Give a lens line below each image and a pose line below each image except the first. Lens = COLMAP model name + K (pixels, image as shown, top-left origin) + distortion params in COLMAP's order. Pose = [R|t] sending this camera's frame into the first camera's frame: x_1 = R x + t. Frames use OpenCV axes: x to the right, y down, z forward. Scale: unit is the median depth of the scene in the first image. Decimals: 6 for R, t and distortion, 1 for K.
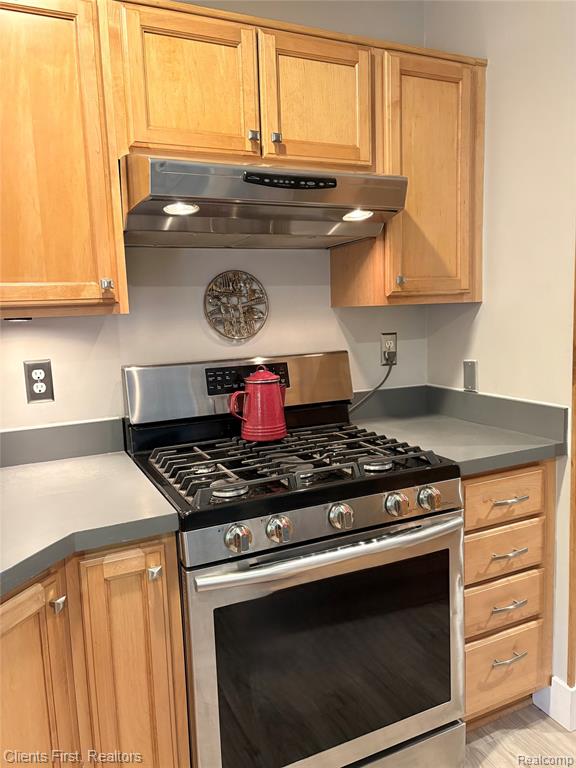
lens RADIAL K [[597.2, 0, 288.8], [0, 597.2, 384.5], [0, 0, 1]] dist [-0.025673, 0.015505]
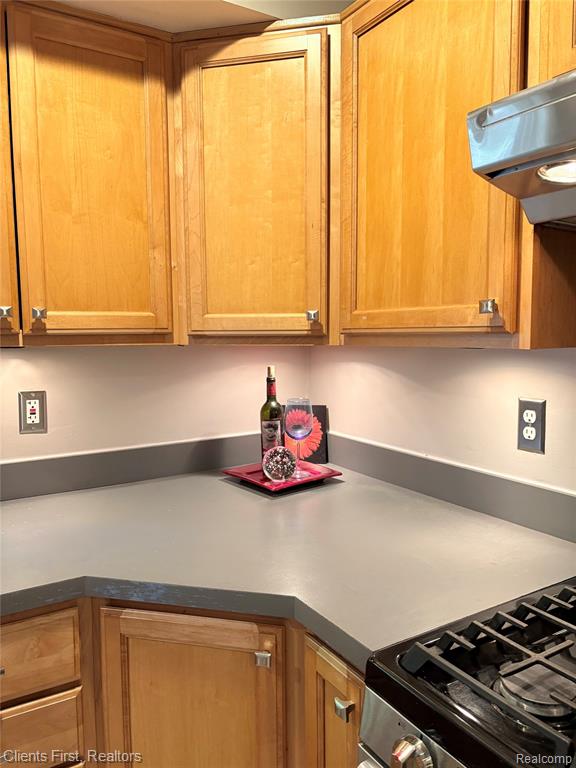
lens RADIAL K [[597.2, 0, 288.0], [0, 597.2, 384.6], [0, 0, 1]] dist [-0.025673, 0.015505]
pose [[0.093965, 0.124096, -0.987811, 0.345201], [-0.119730, 0.986408, 0.112530, -0.115979], [0.988350, 0.107696, 0.107546, 0.631706]]
